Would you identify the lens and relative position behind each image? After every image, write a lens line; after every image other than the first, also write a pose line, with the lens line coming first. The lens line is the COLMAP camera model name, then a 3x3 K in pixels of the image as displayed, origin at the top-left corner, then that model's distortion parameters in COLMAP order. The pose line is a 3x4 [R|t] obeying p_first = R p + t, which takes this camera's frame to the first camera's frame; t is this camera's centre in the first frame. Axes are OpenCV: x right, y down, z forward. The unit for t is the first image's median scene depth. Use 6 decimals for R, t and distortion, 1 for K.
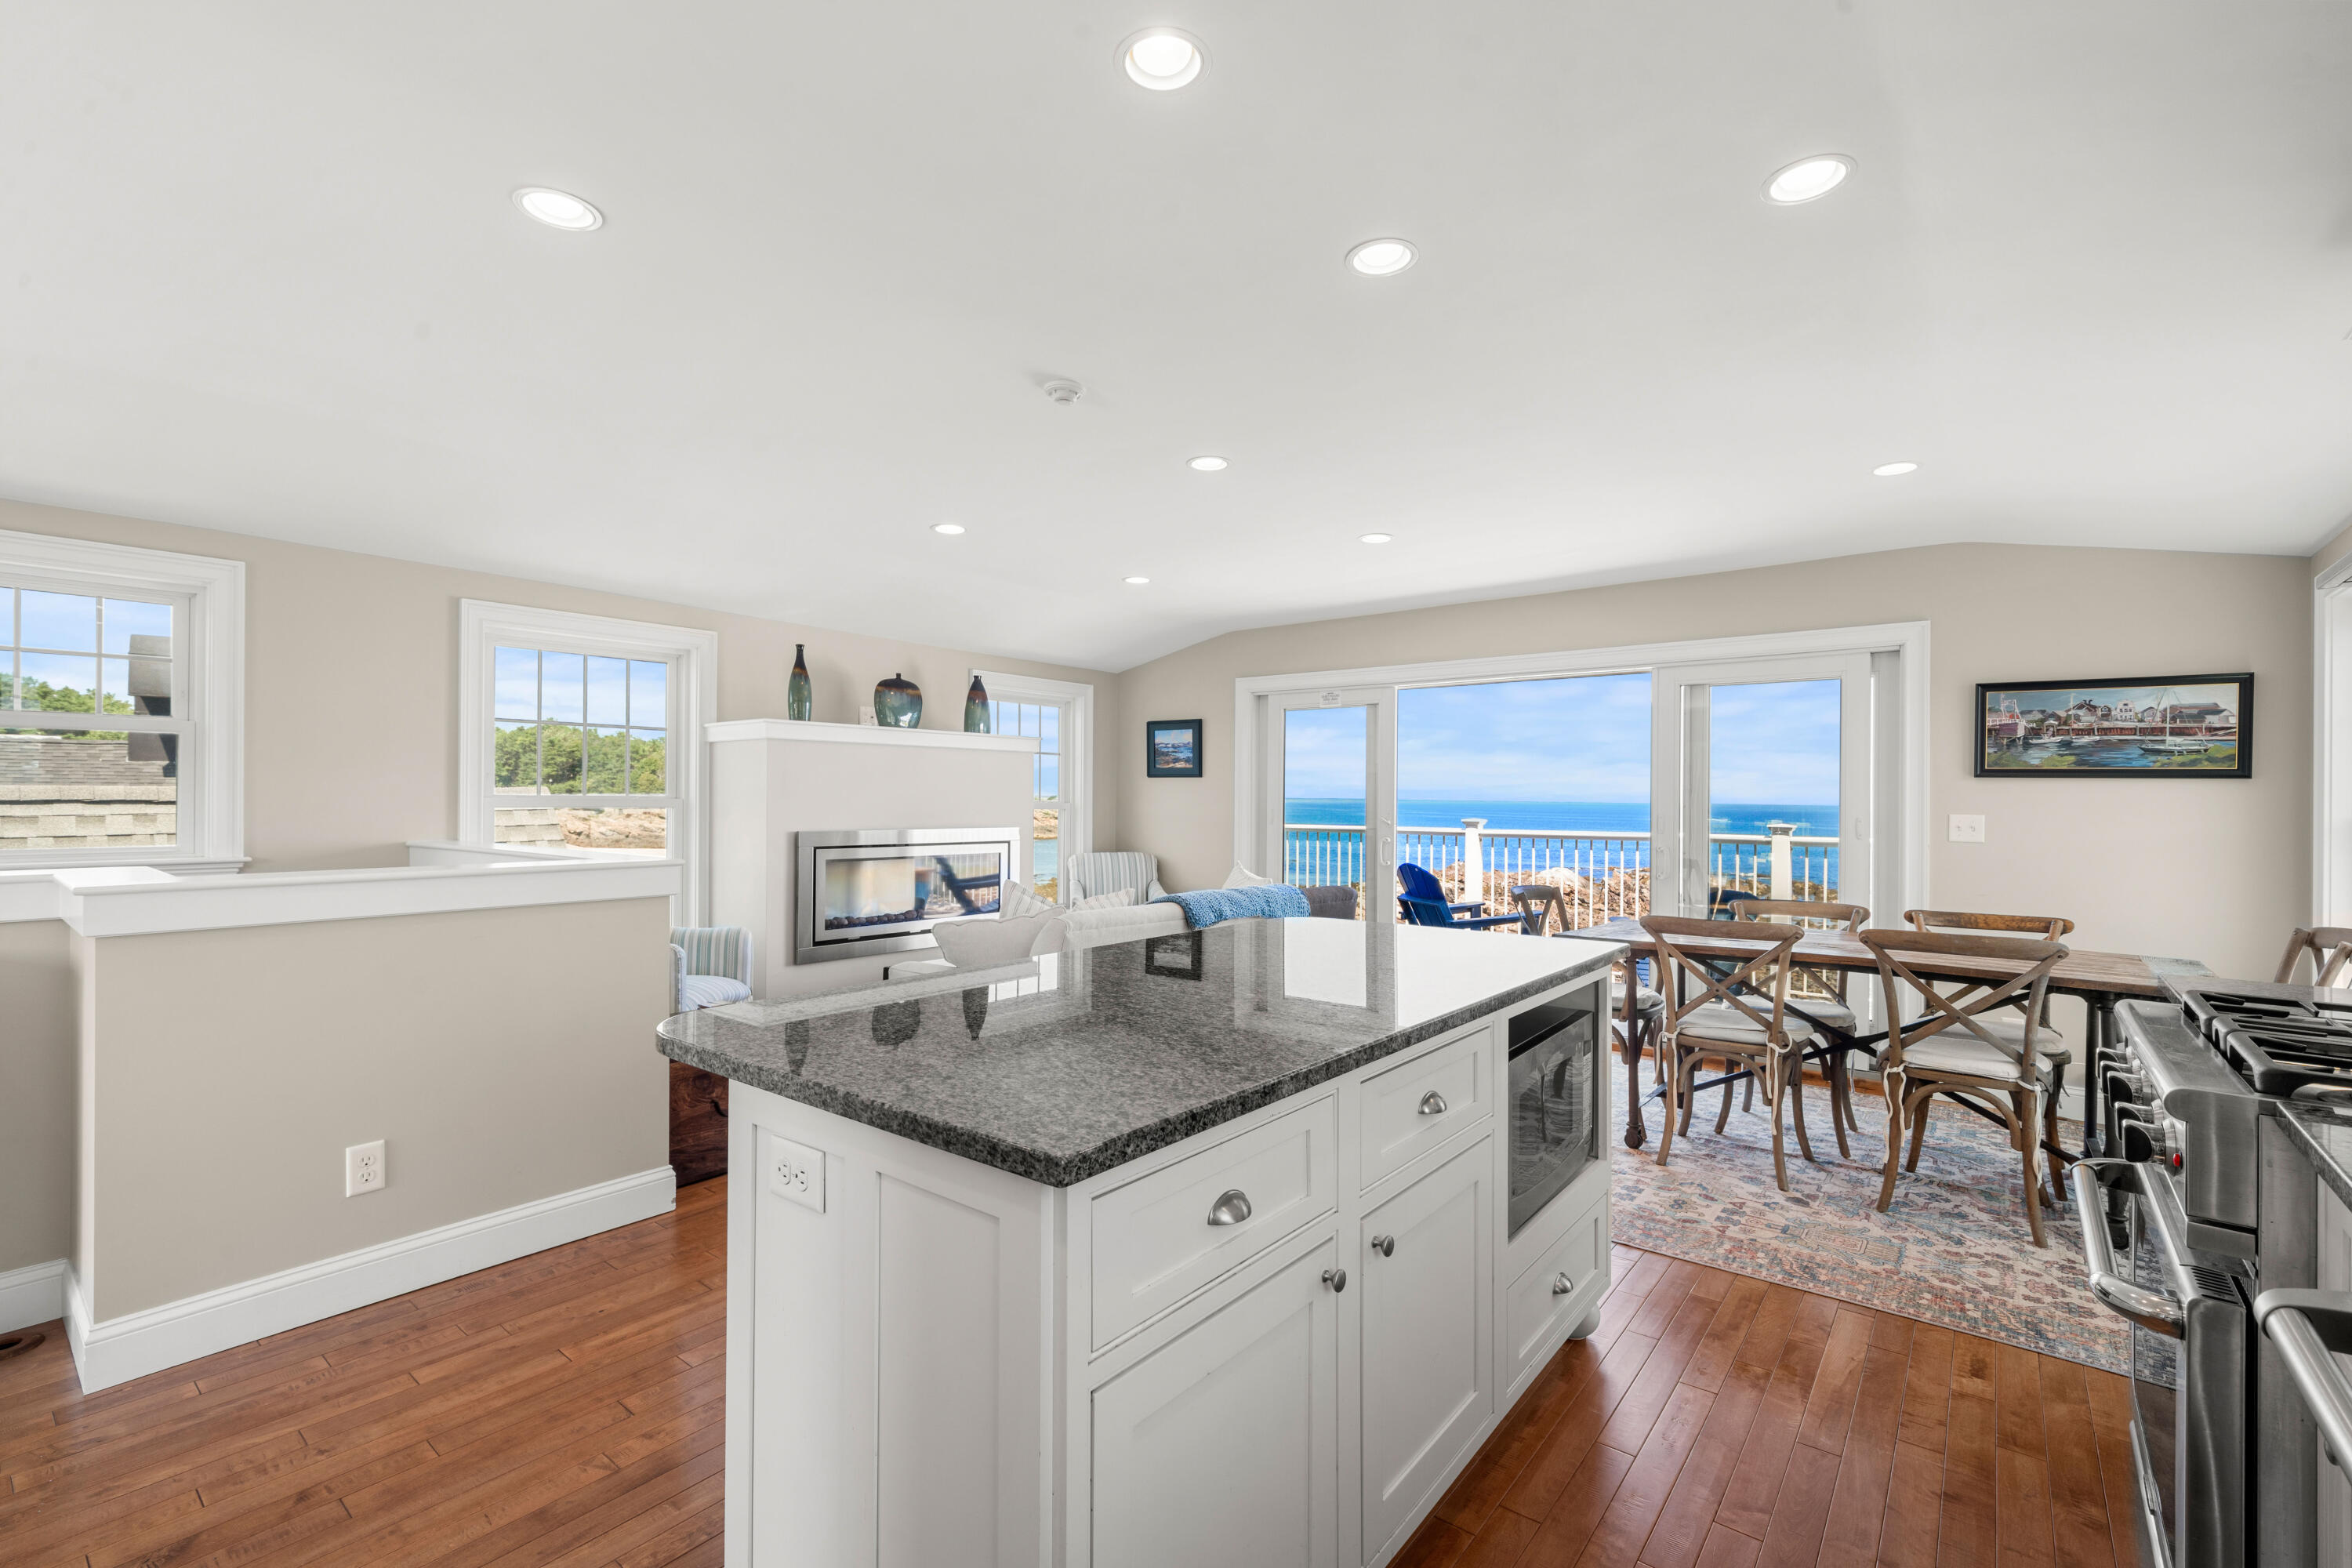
lens RADIAL K [[1029.2, 0, 1164.5], [0, 1029.2, 789.8], [0, 0, 1]] dist [0.001207, 0.000336]
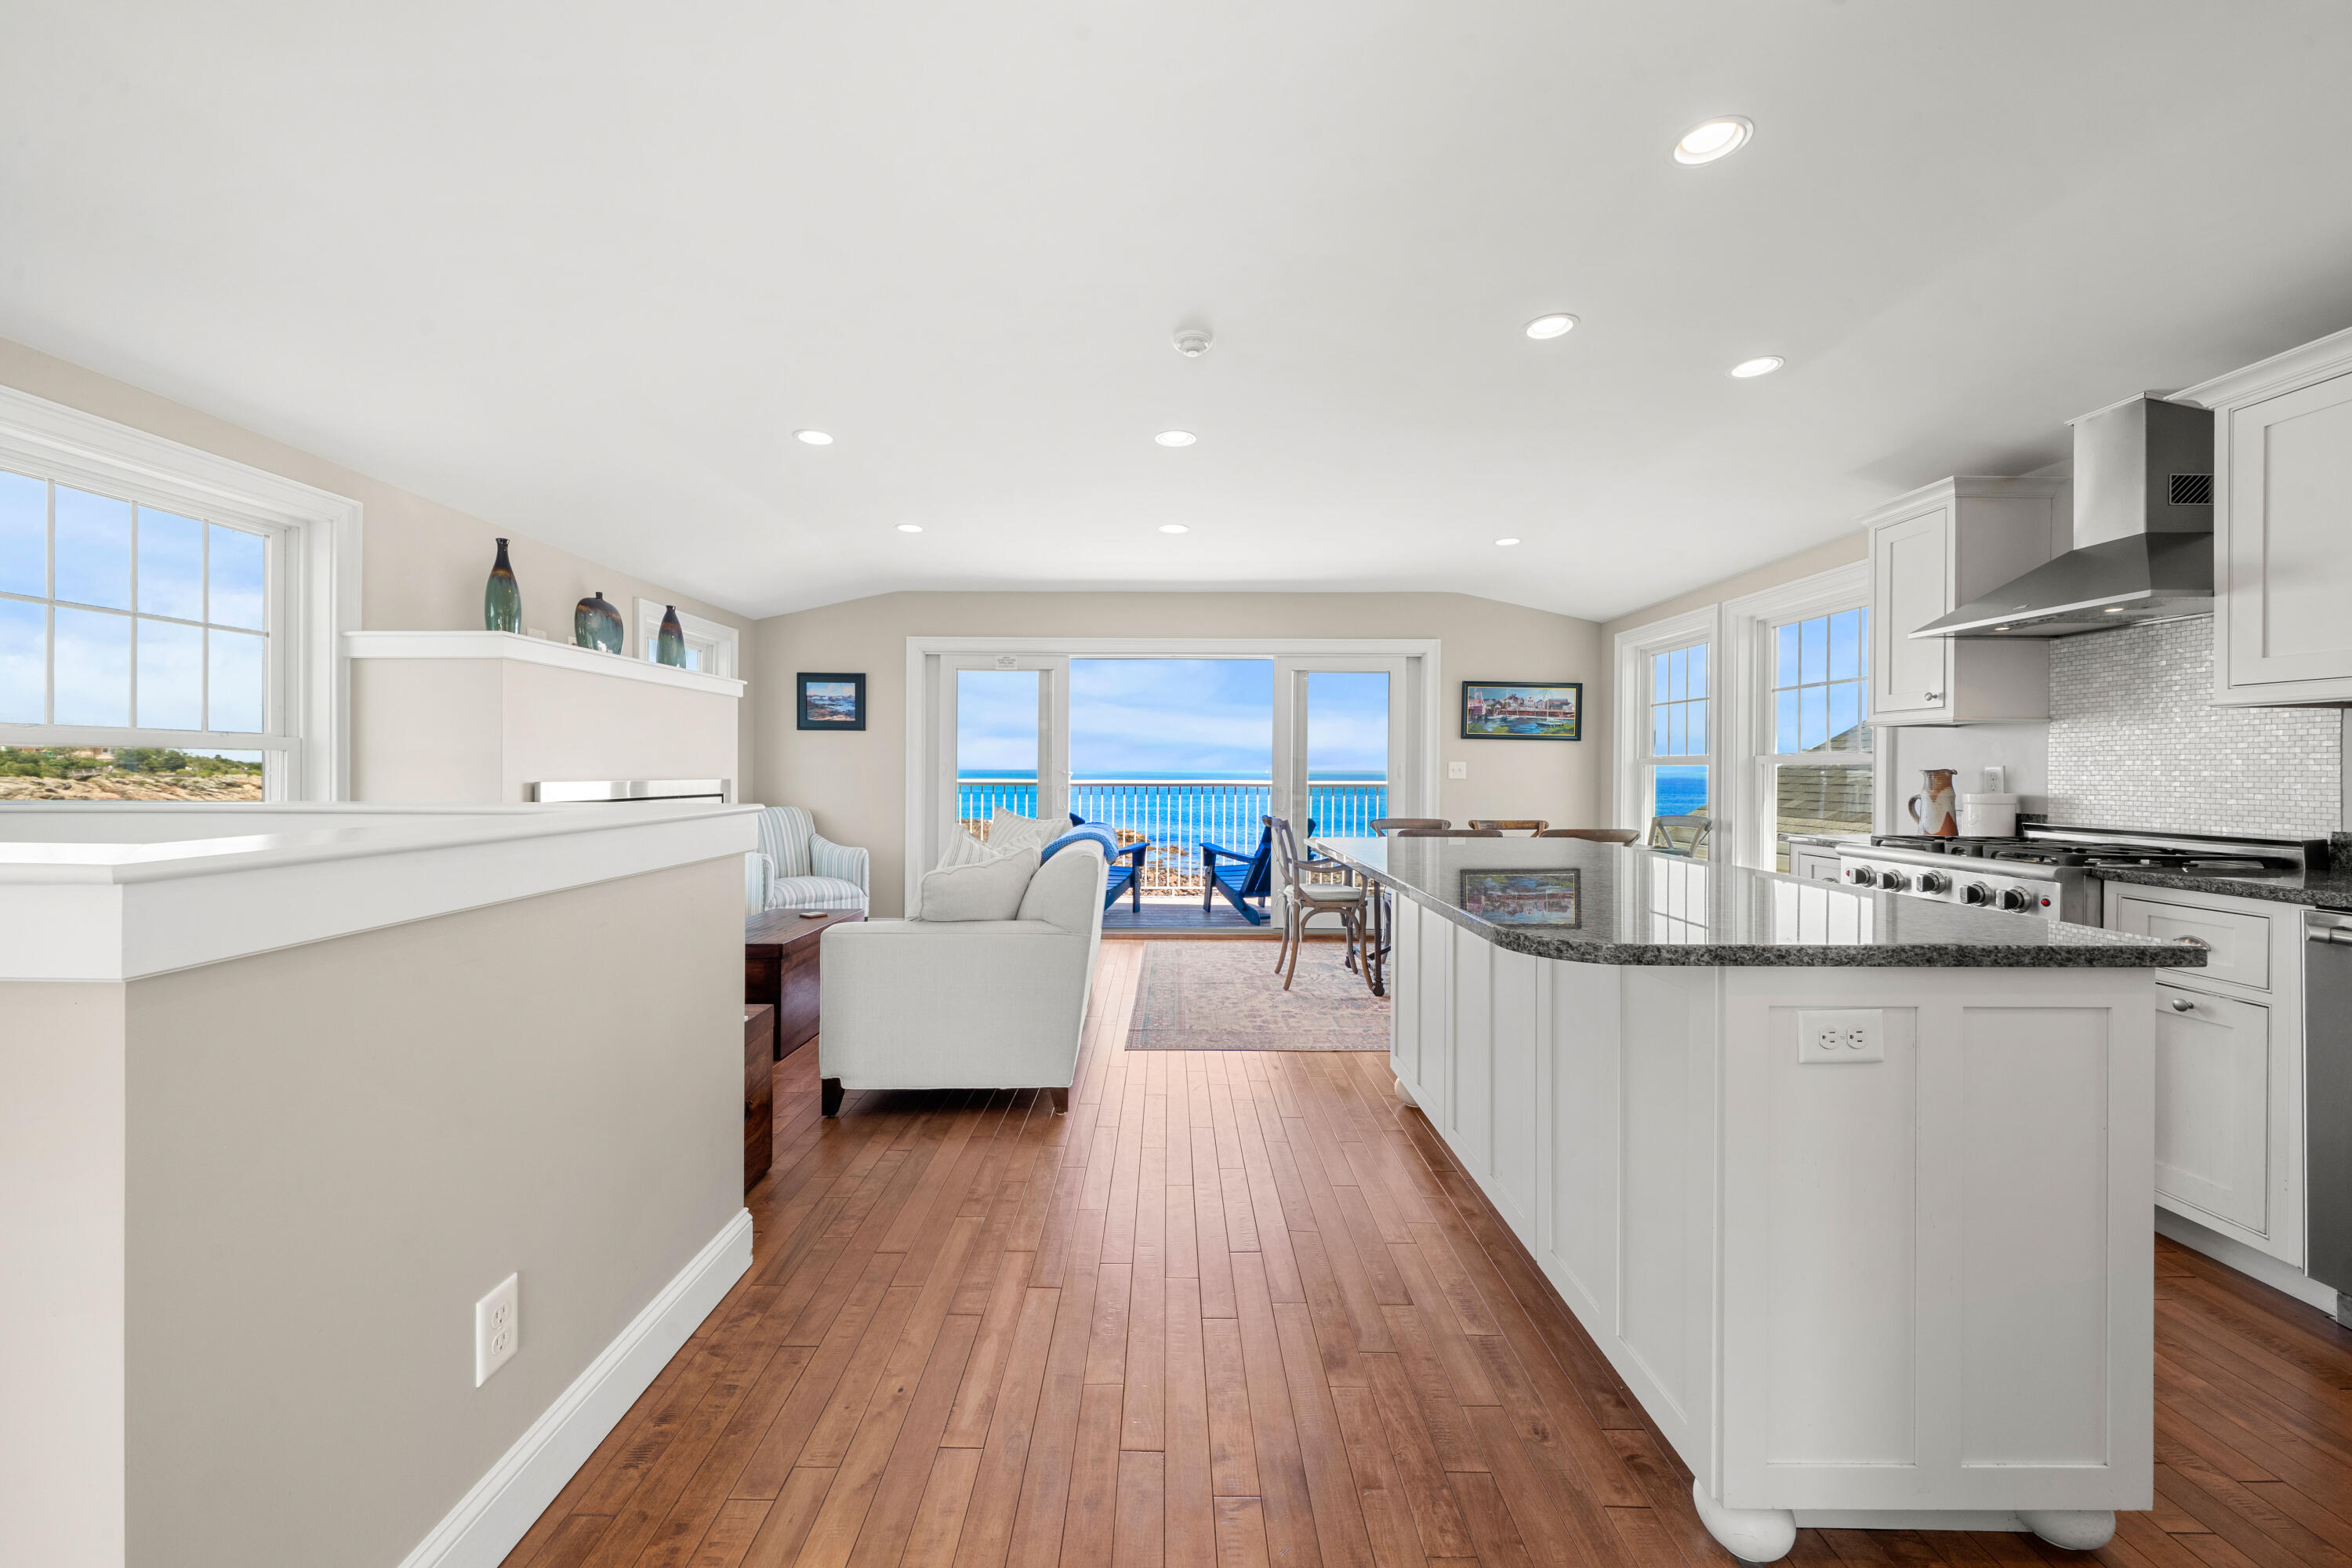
lens RADIAL K [[884.7, 0, 1164.3], [0, 884.7, 771.4], [0, 0, 1]] dist [-0.001860, -0.000084]
pose [[0.779390, -0.004173, 0.626525, -0.382361], [-0.005702, 0.999889, 0.013752, 0.019315], [-0.626513, -0.014290, 0.779280, 0.180225]]
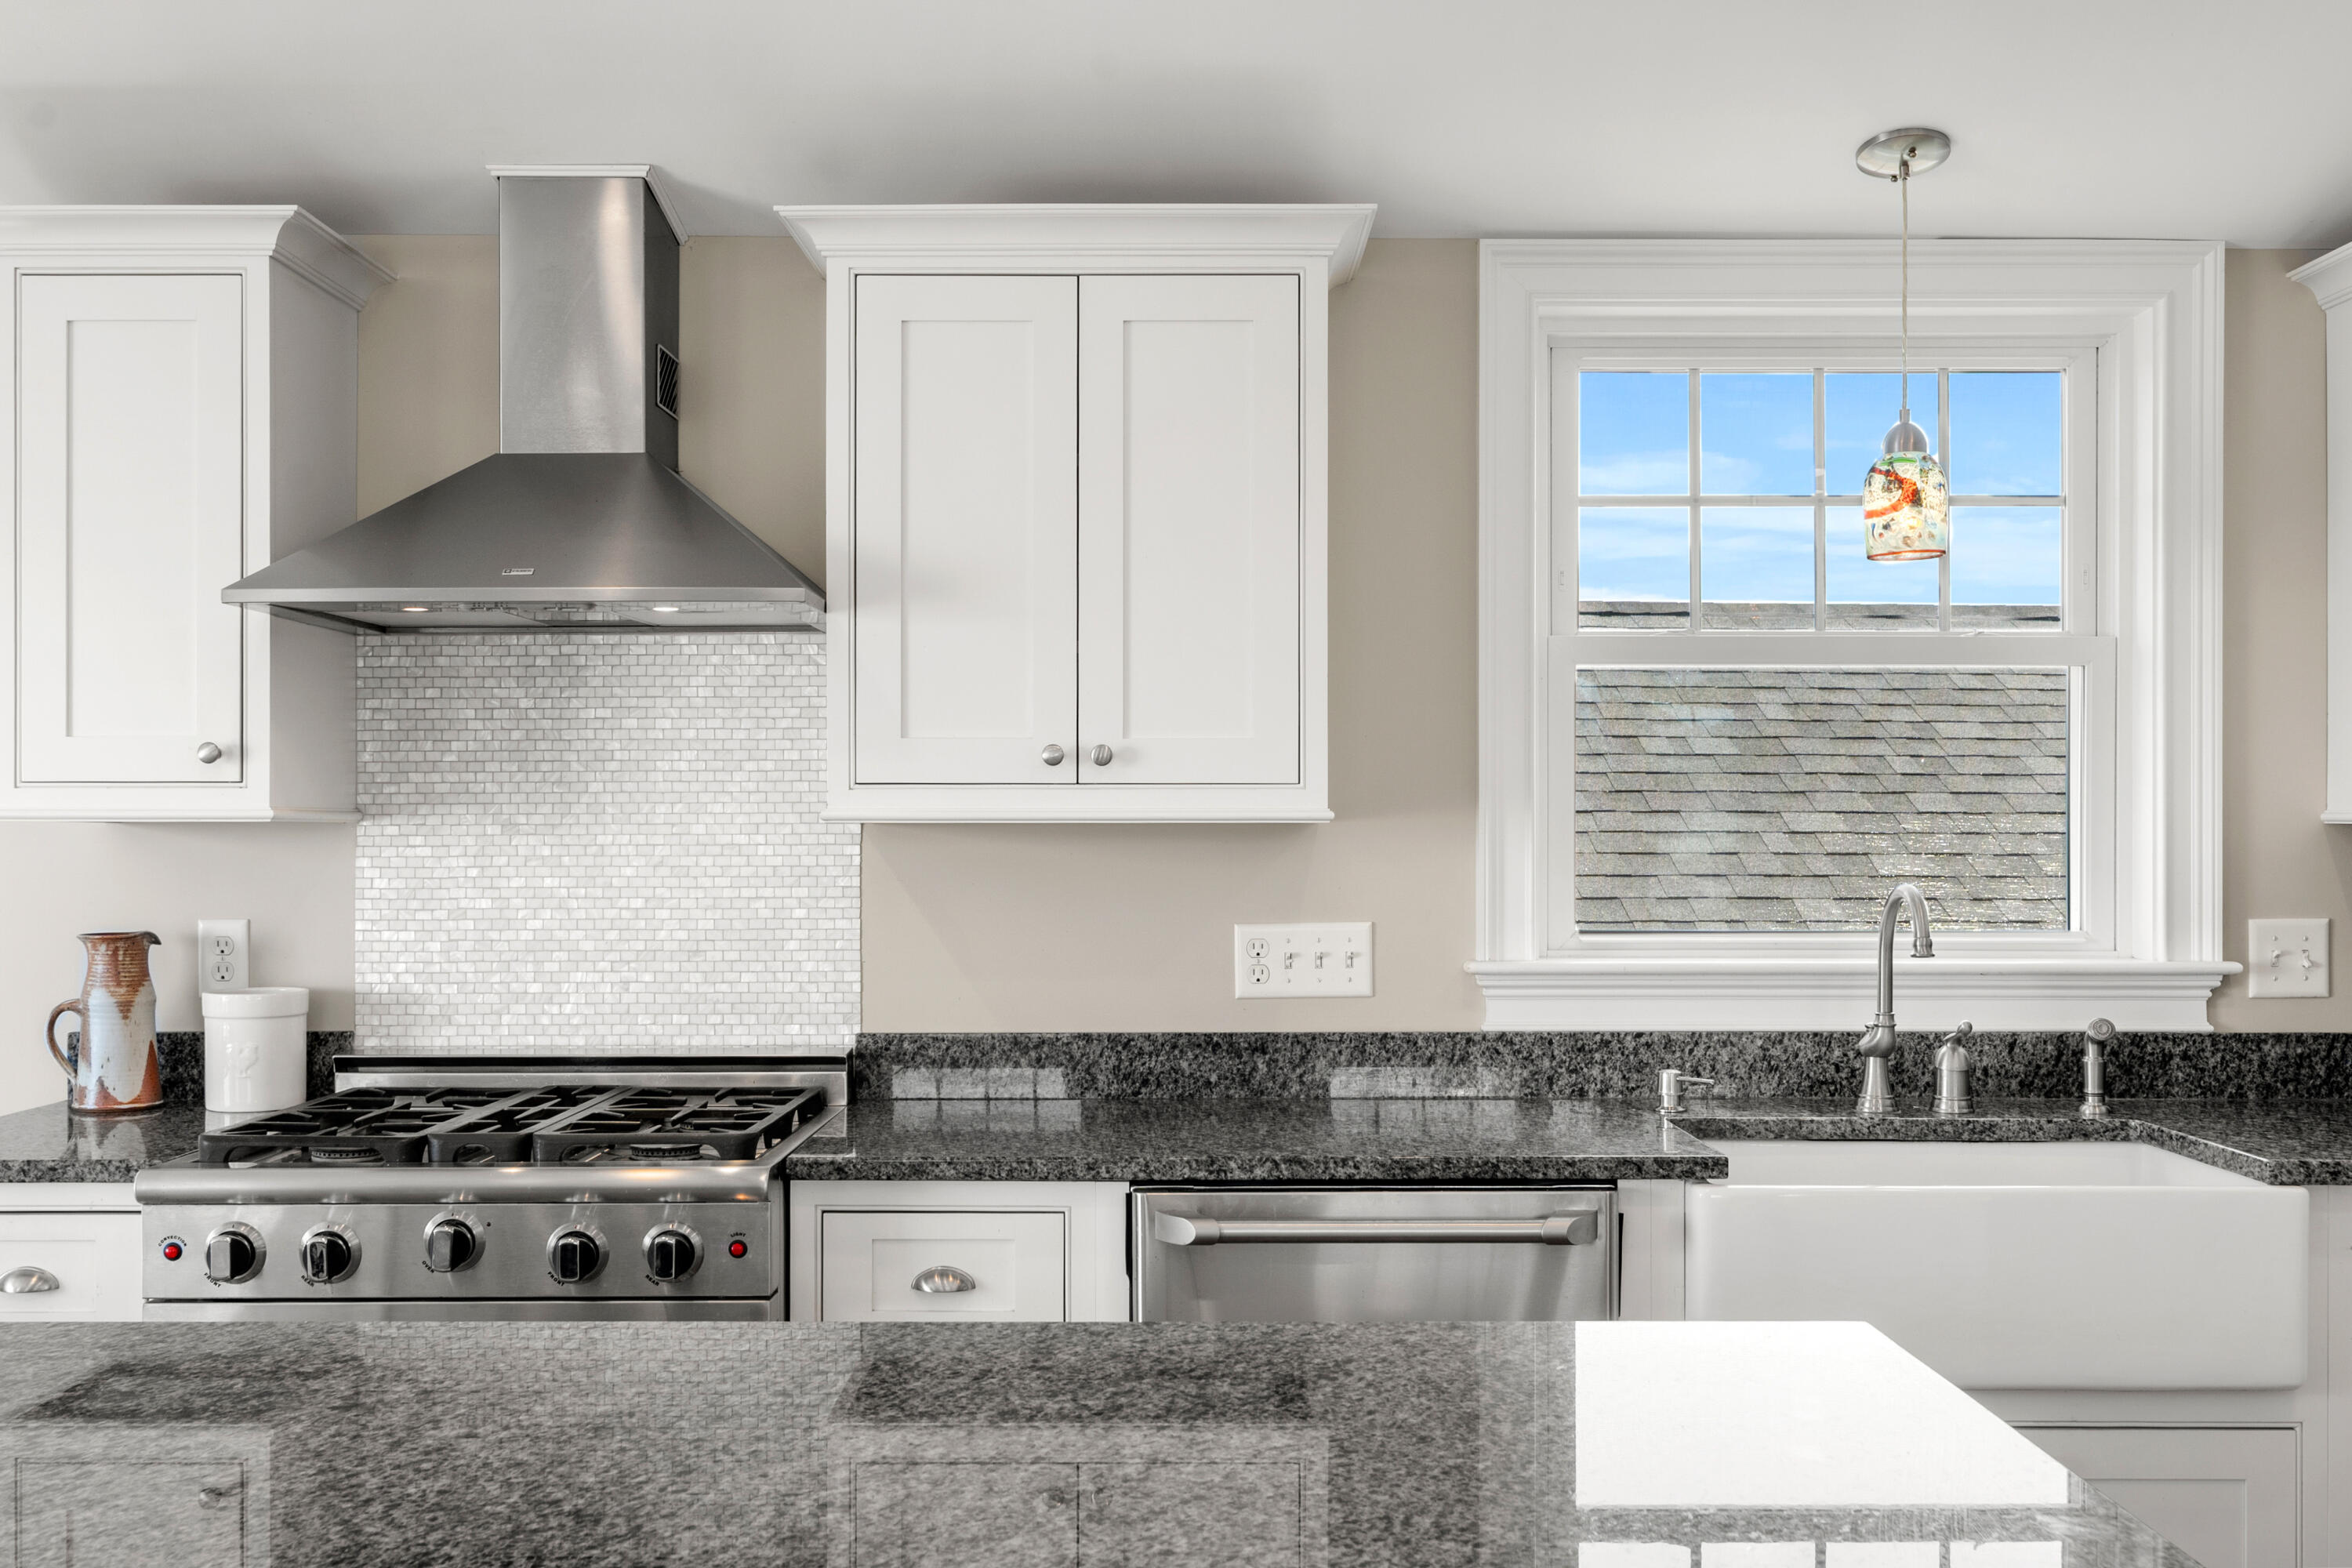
lens RADIAL K [[2335.5, 0, 1174.2], [0, 2335.5, 823.7], [0, 0, 1]] dist [0.004492, -0.000481]
pose [[-0.626663, -0.005857, 0.779268, -0.239202], [-0.009446, 0.999955, -0.000081, -0.009475], [-0.779233, -0.007411, -0.626690, 0.506848]]
